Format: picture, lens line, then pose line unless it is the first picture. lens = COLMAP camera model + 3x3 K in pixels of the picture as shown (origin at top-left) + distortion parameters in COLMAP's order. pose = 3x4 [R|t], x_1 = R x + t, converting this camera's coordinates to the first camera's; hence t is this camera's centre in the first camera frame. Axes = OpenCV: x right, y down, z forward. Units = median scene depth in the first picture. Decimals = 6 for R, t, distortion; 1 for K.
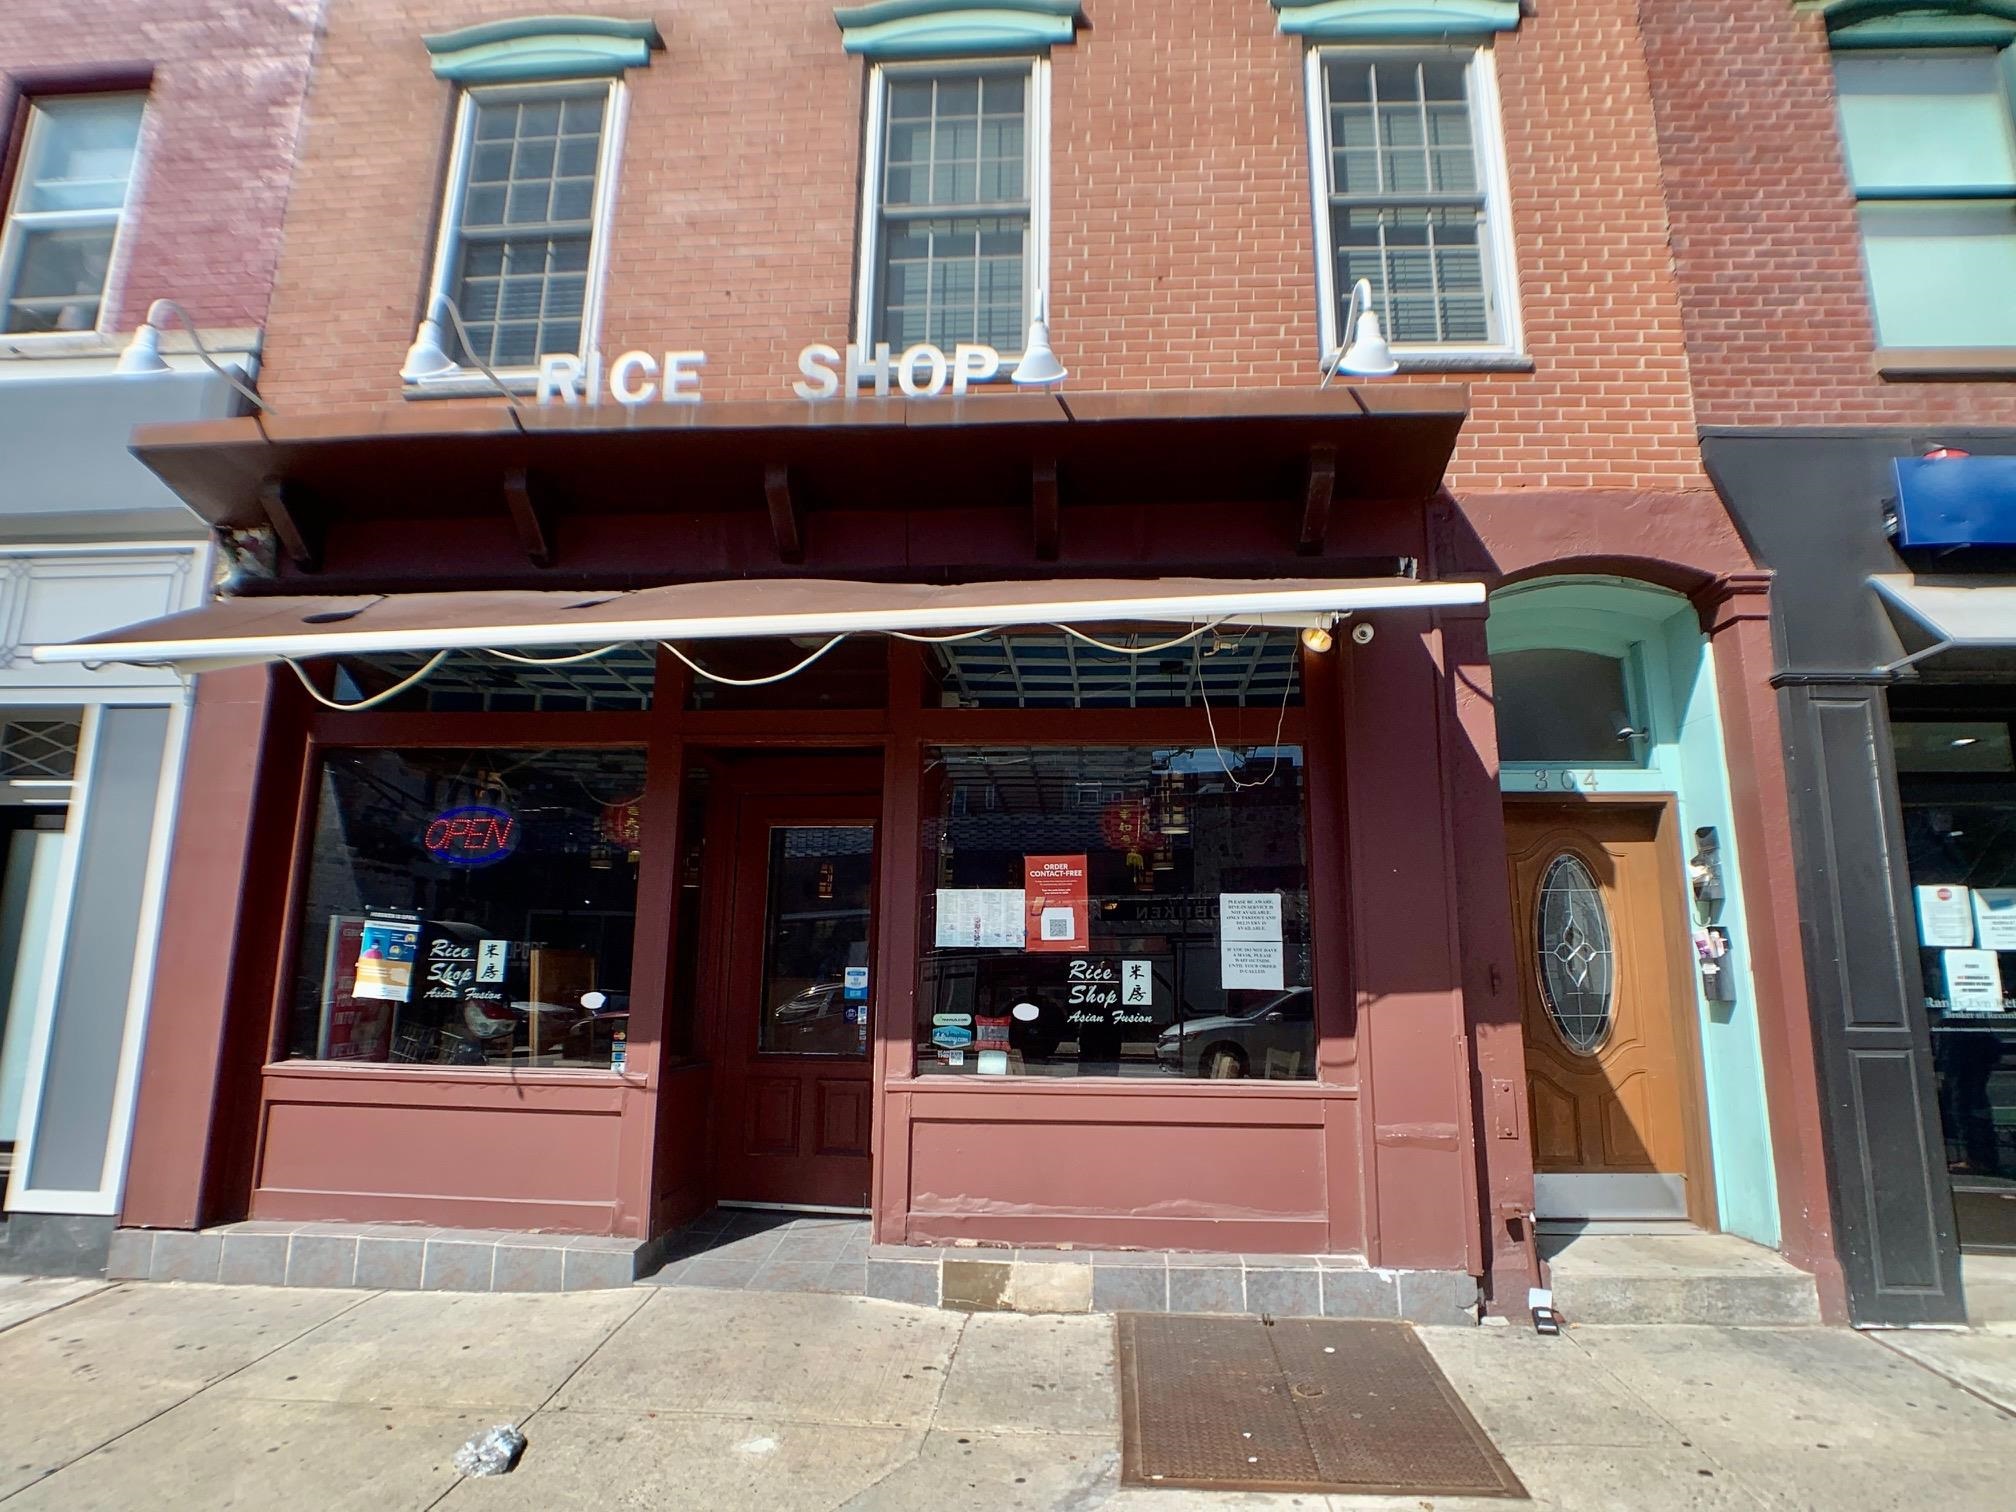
lens RADIAL K [[1173.6, 0, 1014.2], [0, 1173.6, 736.5], [0, 0, 1]] dist [-0.048755, 0.015027]
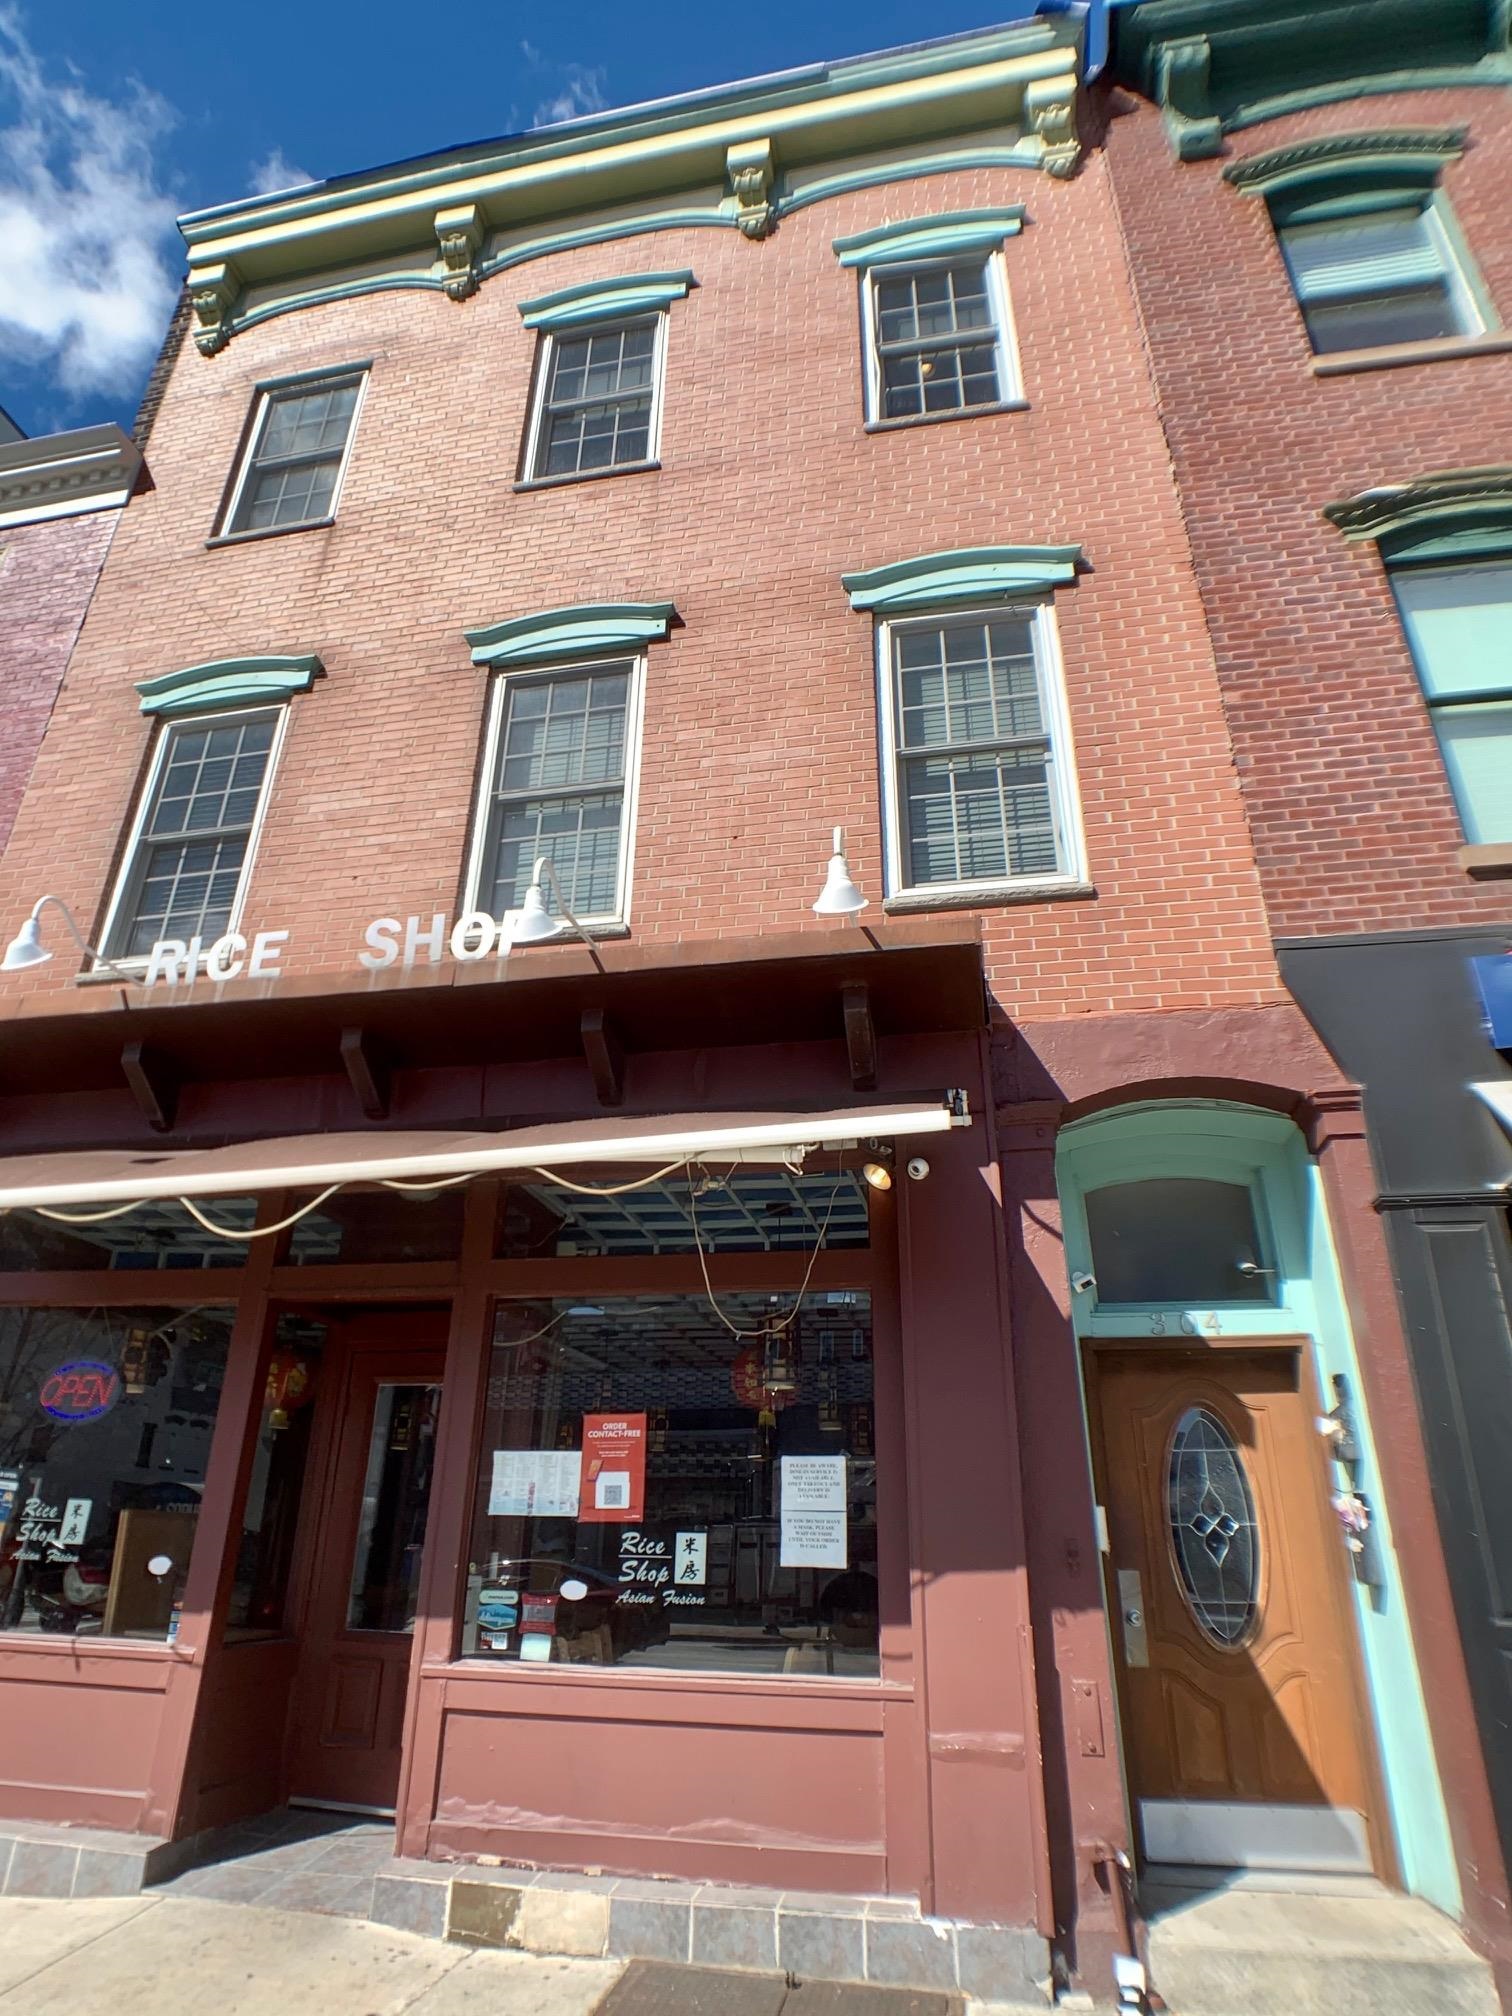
lens RADIAL K [[1173.6, 0, 742.0], [0, 1173.6, 1009.9], [0, 0, 1]] dist [-0.048755, 0.015027]
pose [[0.989869, -0.051100, -0.132468, 0.282888], [0.018914, 0.972133, -0.233667, 0.005532], [0.140717, 0.228794, 0.963251, 0.021312]]
